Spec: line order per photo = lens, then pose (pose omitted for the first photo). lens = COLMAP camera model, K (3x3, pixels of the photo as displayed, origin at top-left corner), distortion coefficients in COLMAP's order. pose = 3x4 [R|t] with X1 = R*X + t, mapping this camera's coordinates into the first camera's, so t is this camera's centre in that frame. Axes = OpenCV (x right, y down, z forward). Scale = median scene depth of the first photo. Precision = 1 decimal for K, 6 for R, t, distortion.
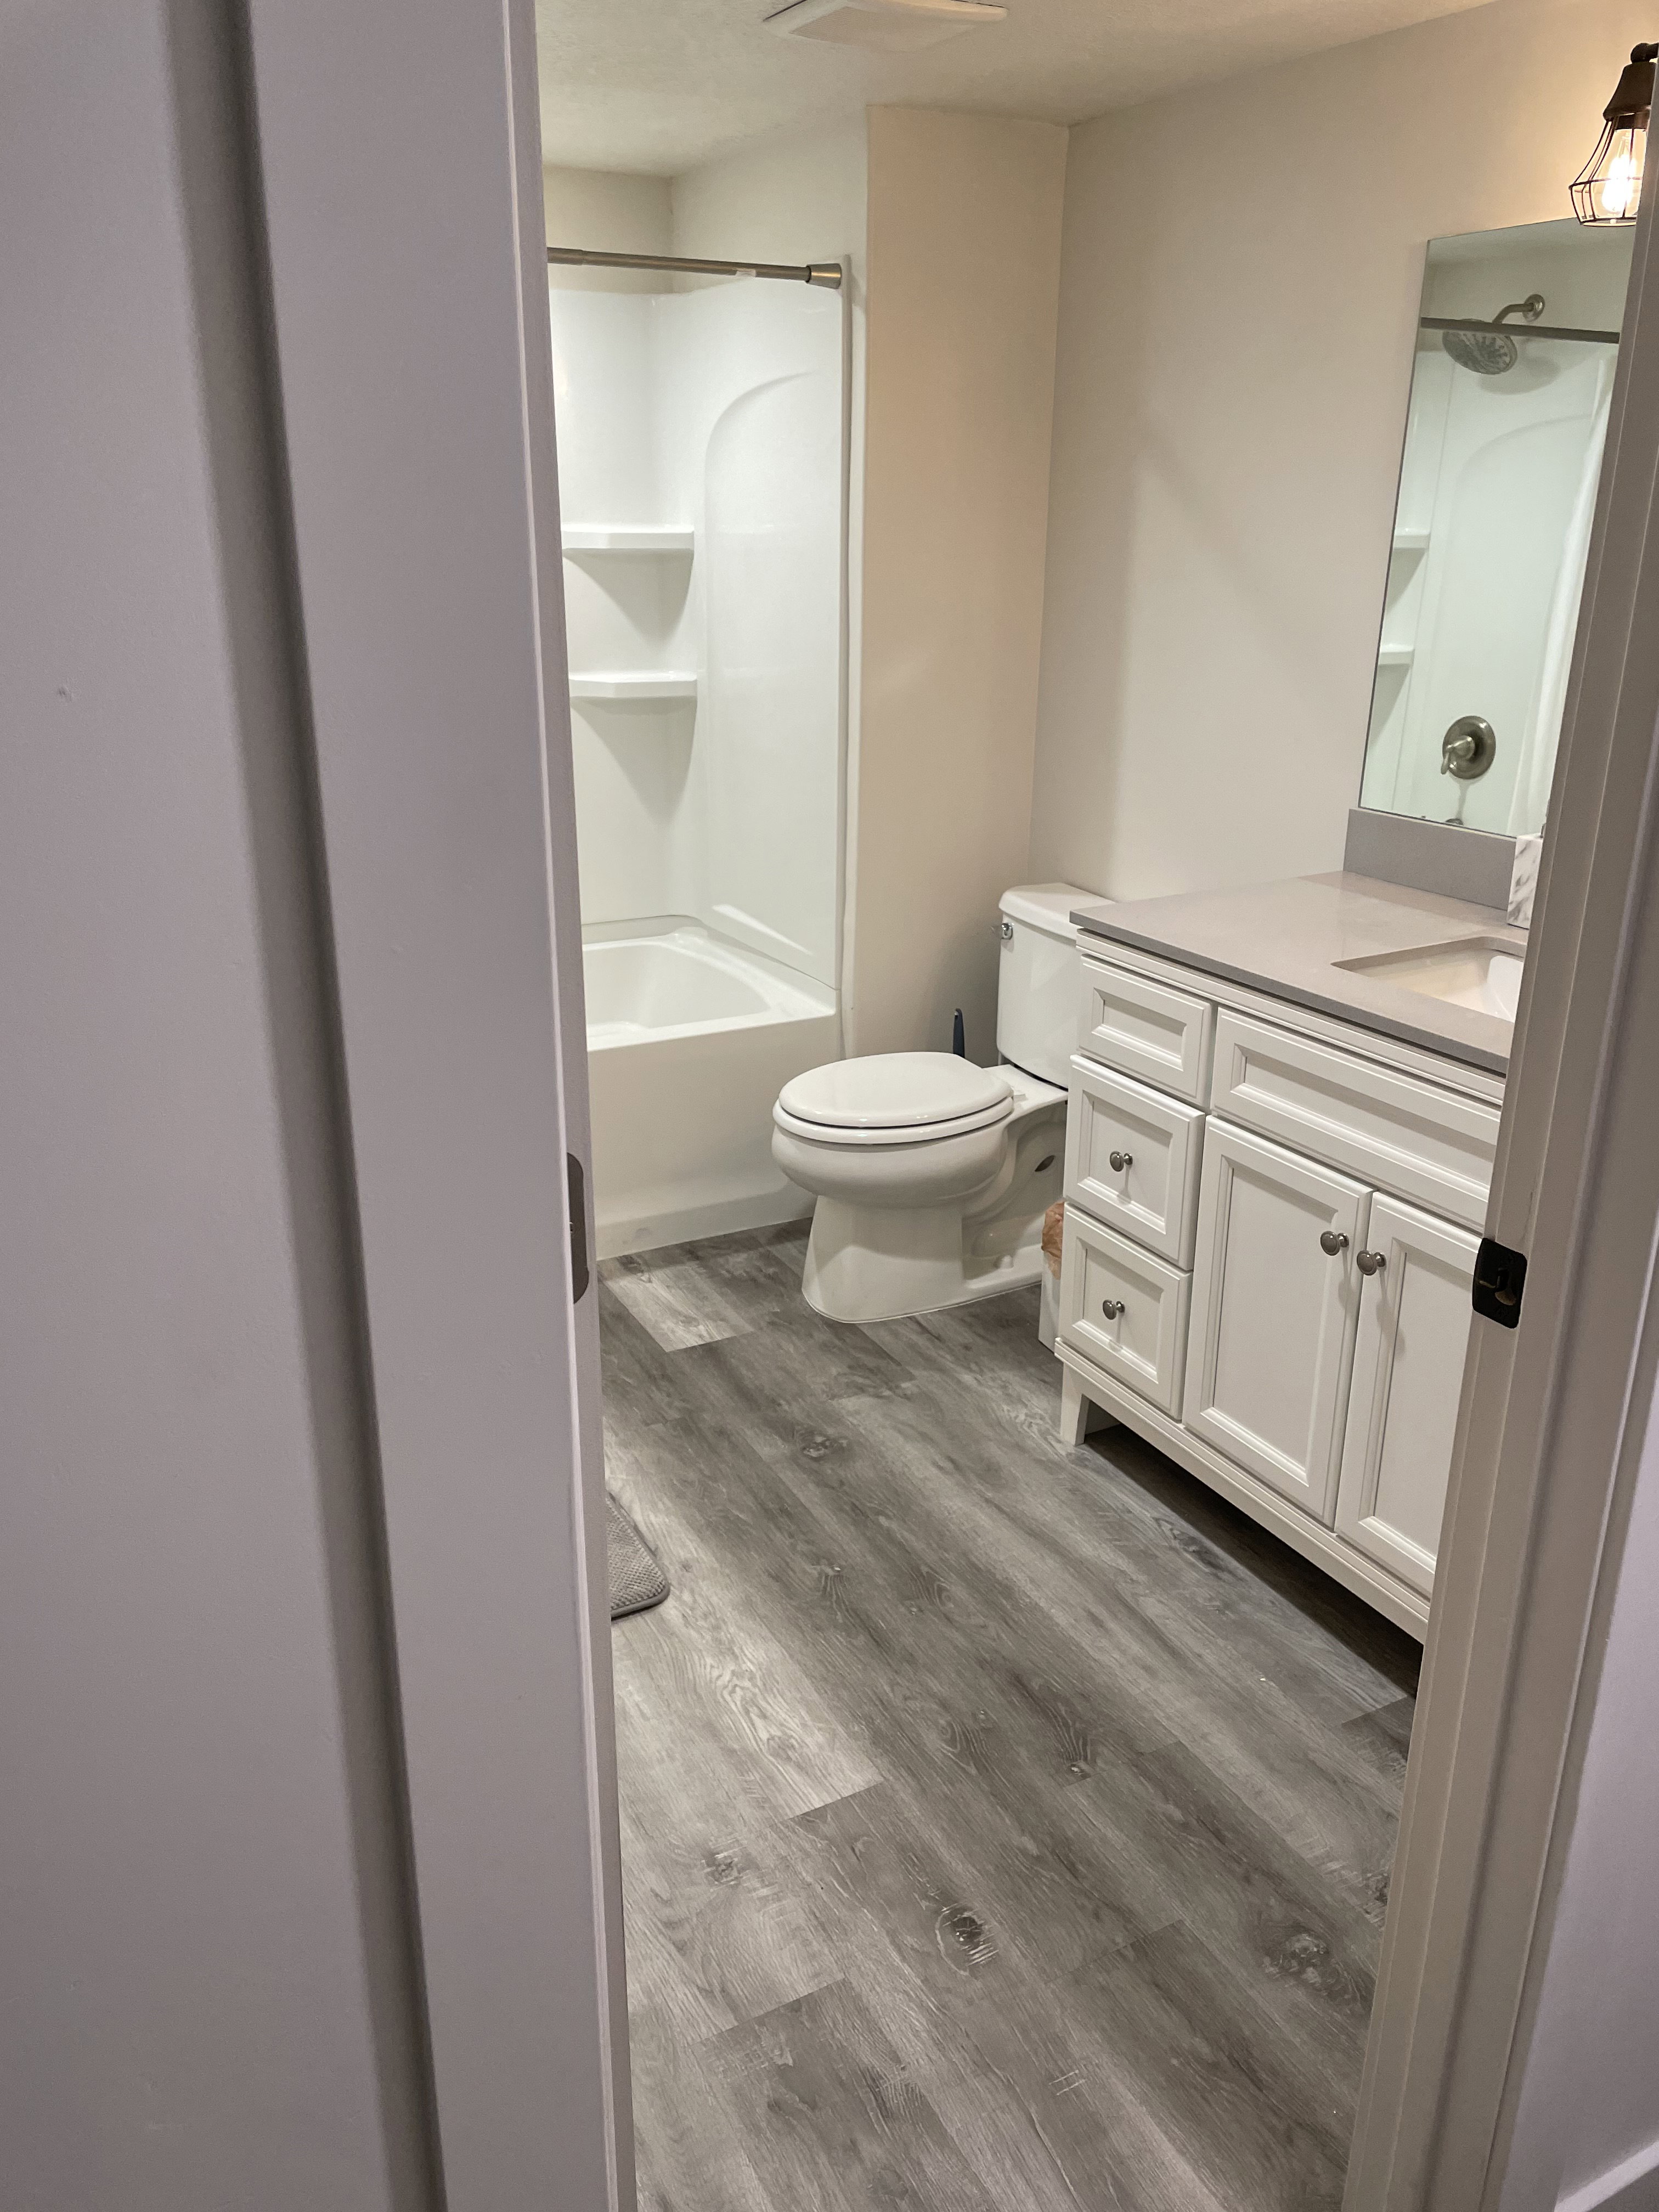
lens RADIAL K [[1672.7, 0, 806.7], [0, 1672.7, 1111.7], [0, 0, 1]] dist [0.089764, -0.111200]
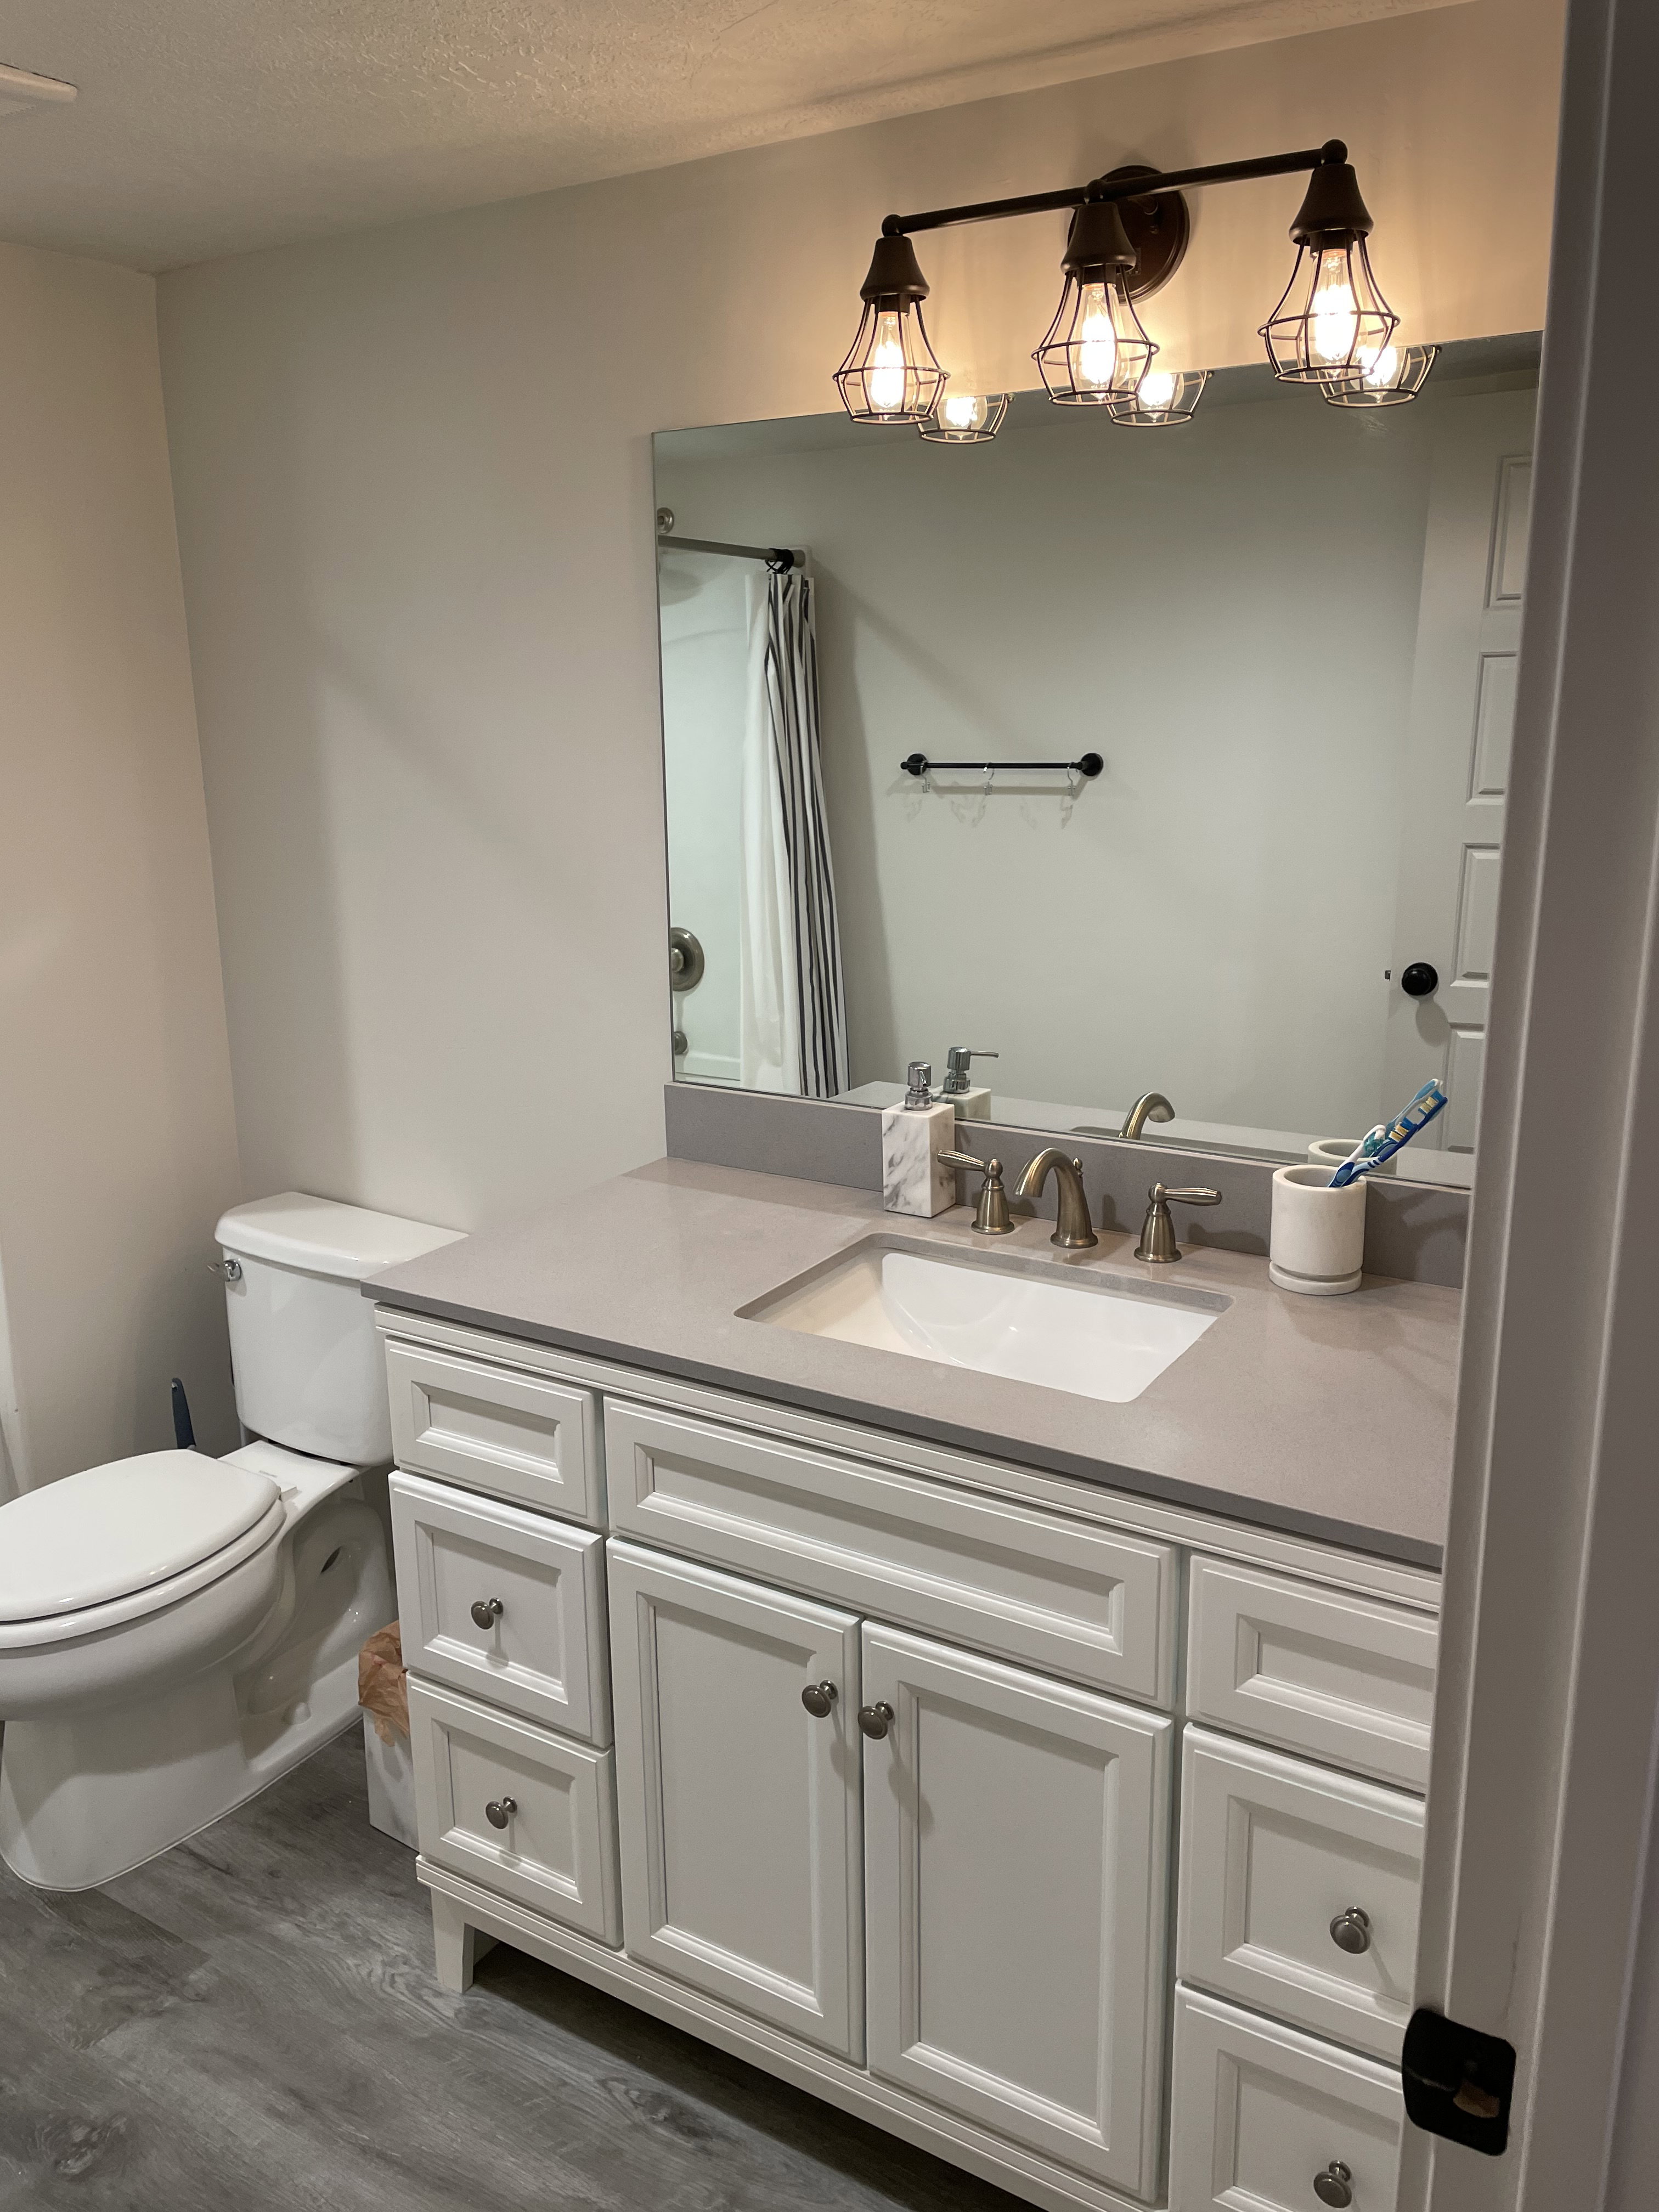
lens RADIAL K [[1672.7, 0, 820.6], [0, 1672.7, 1086.5], [0, 0, 1]] dist [0.089764, -0.111200]
pose [[0.866663, -0.128744, 0.481997, -0.008799], [0.184407, 0.980375, -0.069713, -0.105868], [-0.463562, 0.149301, 0.873395, 0.243973]]
